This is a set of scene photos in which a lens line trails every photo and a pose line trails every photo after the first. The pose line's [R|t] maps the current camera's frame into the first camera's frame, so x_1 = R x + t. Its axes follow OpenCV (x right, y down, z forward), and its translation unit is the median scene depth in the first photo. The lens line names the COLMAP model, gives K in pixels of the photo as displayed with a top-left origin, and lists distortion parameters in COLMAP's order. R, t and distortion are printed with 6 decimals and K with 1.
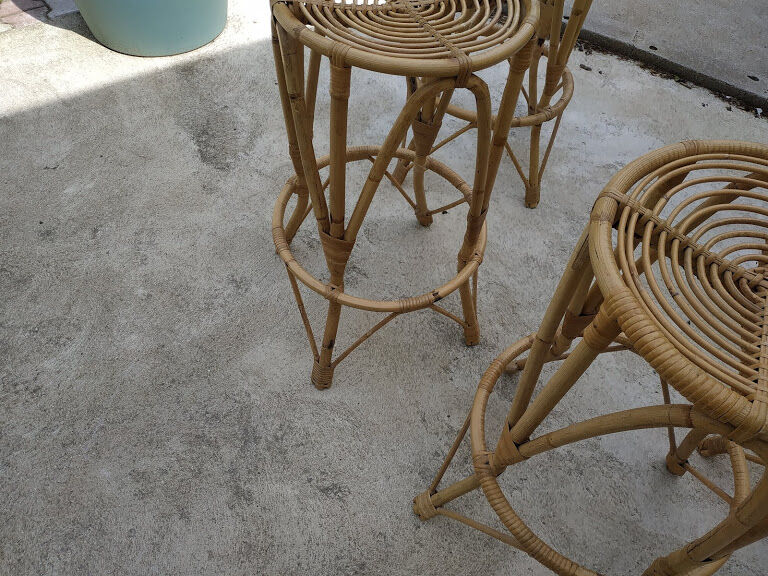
lens RADIAL K [[565.6, 0, 390.0], [0, 565.6, 290.7], [0, 0, 1]] dist [0.009906, -0.035529]
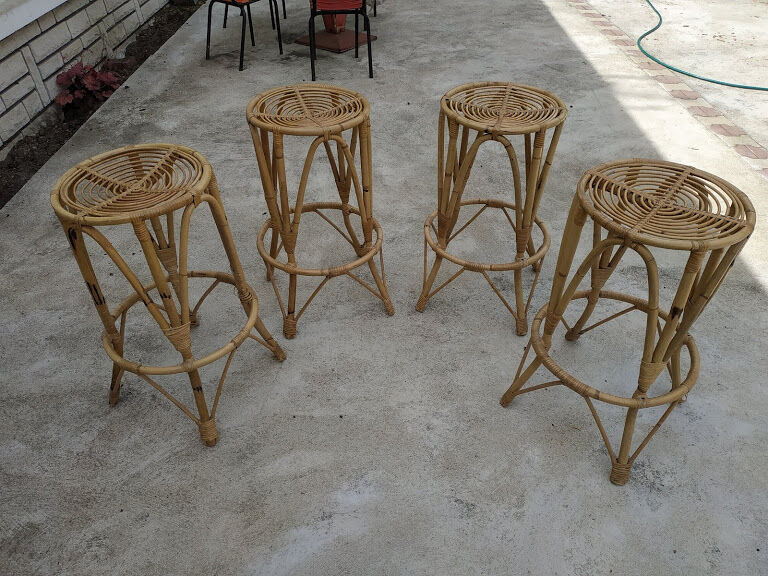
lens RADIAL K [[565.6, 0, 389.7], [0, 565.6, 287.0], [0, 0, 1]] dist [0.009906, -0.035529]
pose [[-0.589017, 0.456708, -0.666691, 1.229760], [-0.675366, 0.174844, 0.716457, -1.008006], [0.443779, 0.872265, 0.205459, 0.578169]]
